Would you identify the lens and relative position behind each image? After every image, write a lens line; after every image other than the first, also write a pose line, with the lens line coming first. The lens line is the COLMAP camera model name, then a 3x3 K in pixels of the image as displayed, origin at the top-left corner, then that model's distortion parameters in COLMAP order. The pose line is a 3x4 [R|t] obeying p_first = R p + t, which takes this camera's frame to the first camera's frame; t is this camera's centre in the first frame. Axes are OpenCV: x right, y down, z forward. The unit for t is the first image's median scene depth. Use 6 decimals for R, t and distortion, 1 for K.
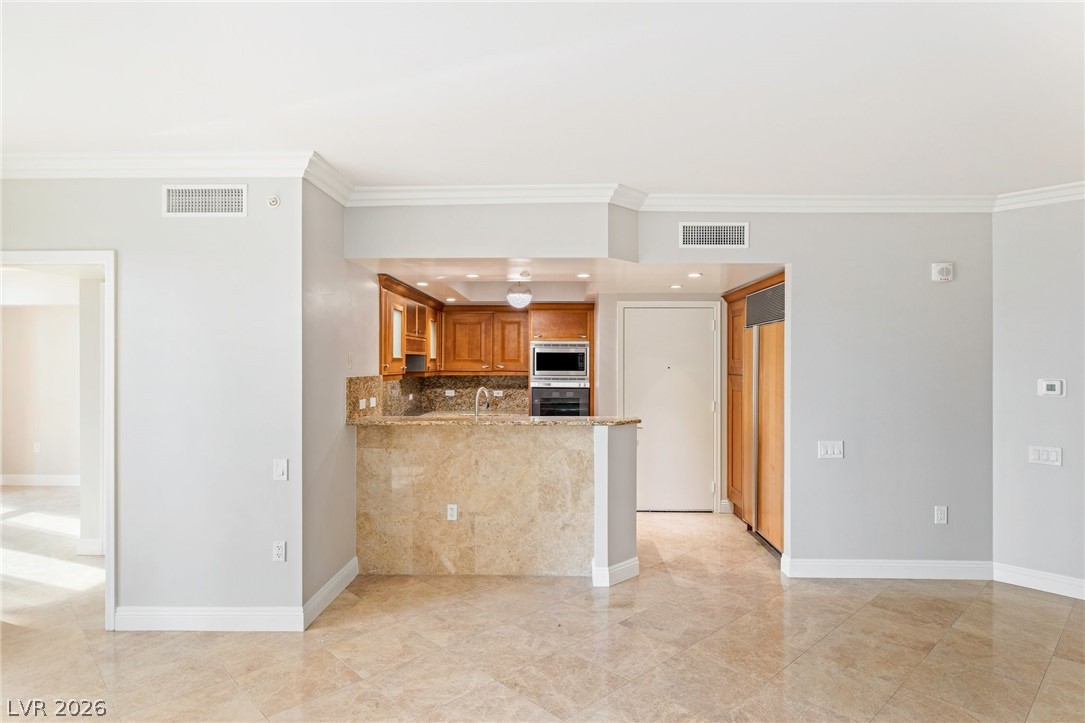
lens RADIAL K [[602.2, 0, 543.0], [0, 602.2, 360.7], [0, 0, 1]] dist [0.002481, -0.001140]
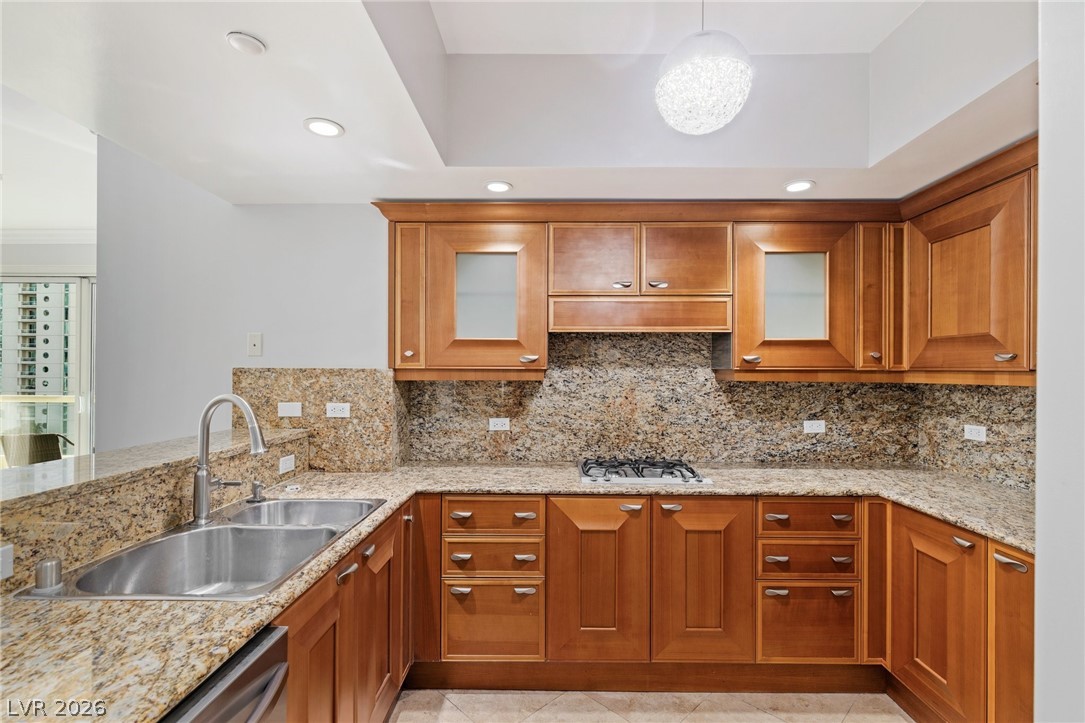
lens RADIAL K [[494.7, 0, 541.5], [0, 494.7, 369.1], [0, 0, 1]] dist [0.004466, -0.000006]
pose [[0.017548, -0.004538, -0.999836, 0.258075], [-0.002916, 0.999985, -0.004590, 0.029972], [0.999842, 0.002996, 0.017534, 1.296773]]
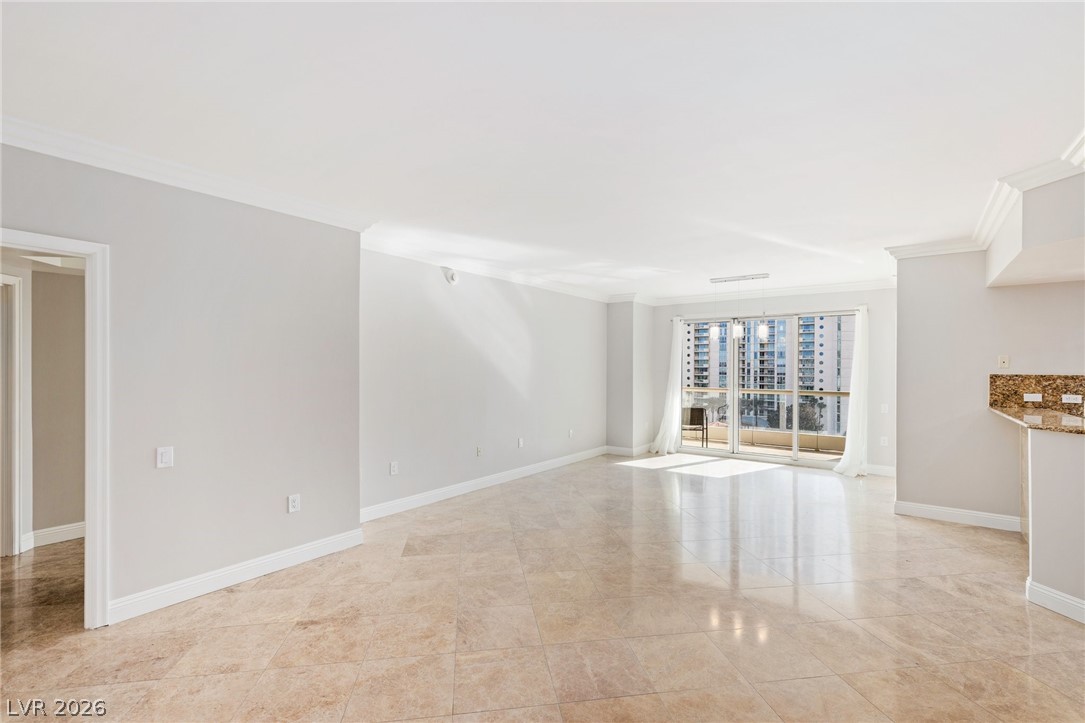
lens RADIAL K [[482.3, 0, 539.6], [0, 482.3, 365.2], [0, 0, 1]] dist [-0.011673, 0.004350]
pose [[-0.580631, -0.008241, -0.814125, 1.087325], [-0.003881, 0.999965, -0.007355, 0.018275], [0.814158, -0.001111, -0.580643, 0.767898]]
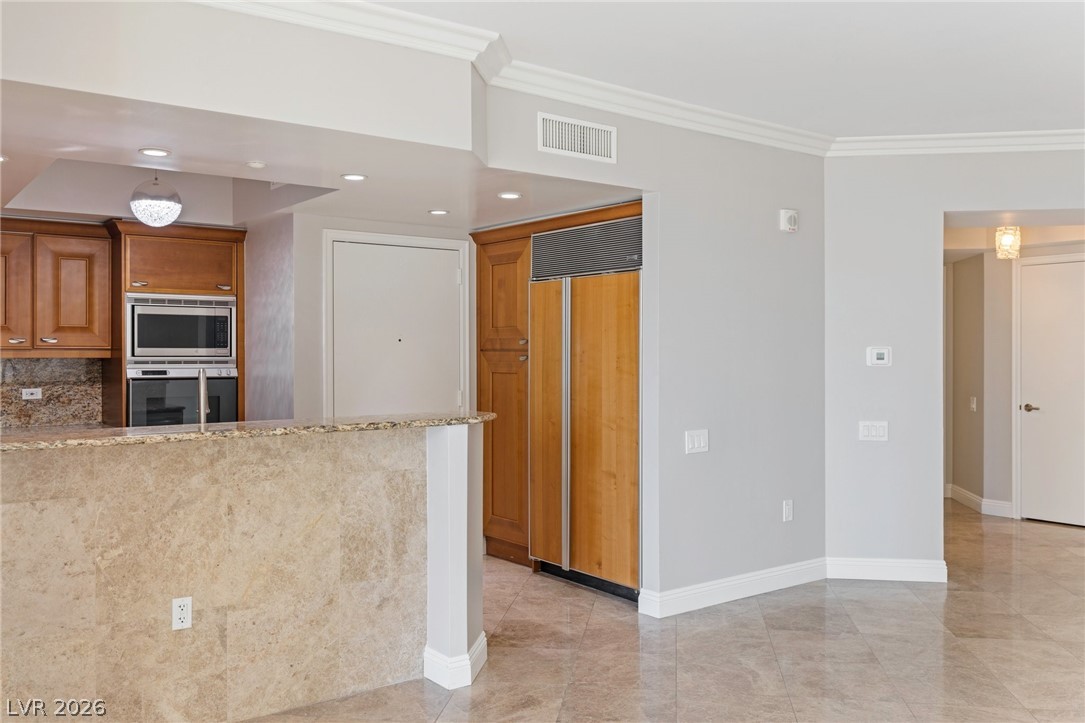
lens RADIAL K [[925.6, 0, 543.8], [0, 925.6, 354.7], [0, 0, 1]] dist [0.001596, -0.001604]
pose [[0.783369, -0.005892, 0.621529, -0.395594], [0.001774, 0.999972, 0.007244, 0.028379], [-0.621555, -0.004572, 0.783358, 0.199540]]
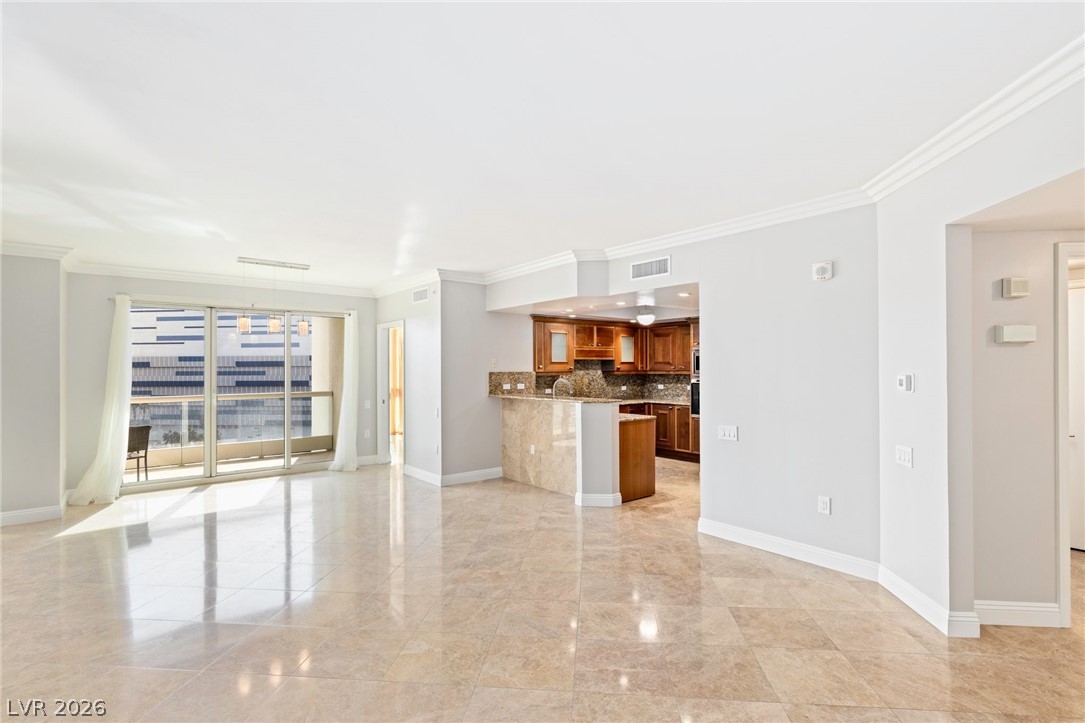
lens RADIAL K [[509.7, 0, 542.5], [0, 509.7, 361.5], [0, 0, 1]] dist [-0.004469, -0.000455]
pose [[0.649899, -0.014848, -0.759875, 0.992994], [0.007180, 0.999884, -0.013398, 0.016582], [0.759986, 0.003252, 0.649931, 0.060763]]
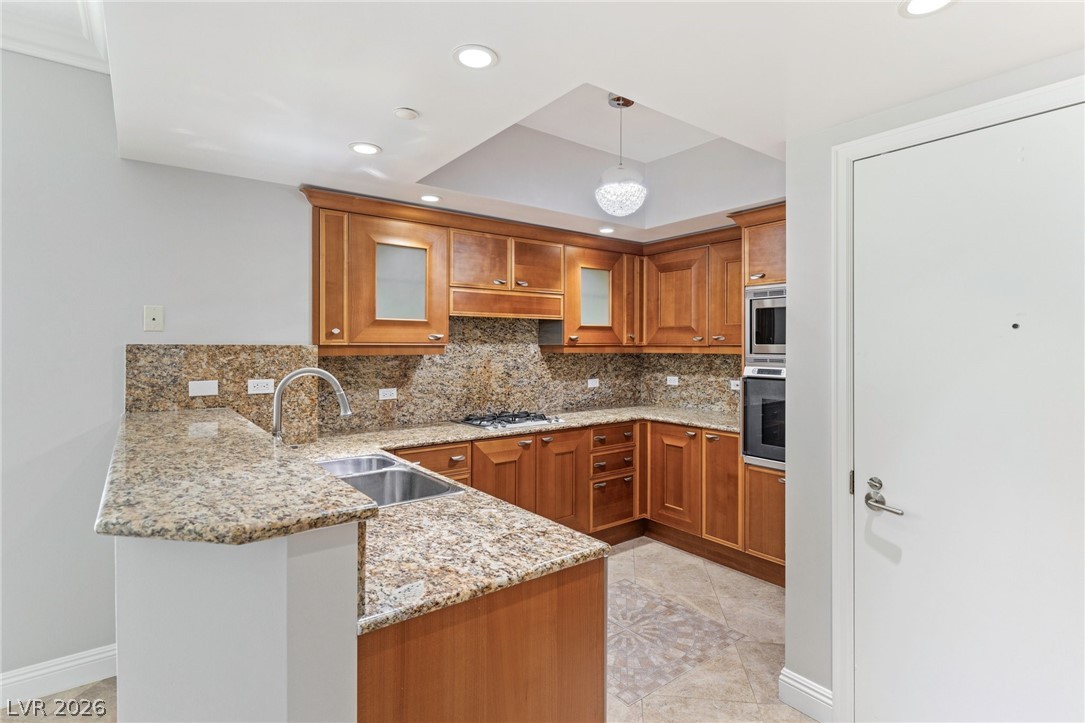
lens RADIAL K [[540.8, 0, 554.8], [0, 540.8, 345.4], [0, 0, 1]] dist [-0.000853, -0.000262]
pose [[0.637215, -0.003272, -0.770679, 0.380978], [0.001813, 0.999995, -0.002746, 0.030057], [0.770684, 0.000352, 0.637217, 0.943542]]
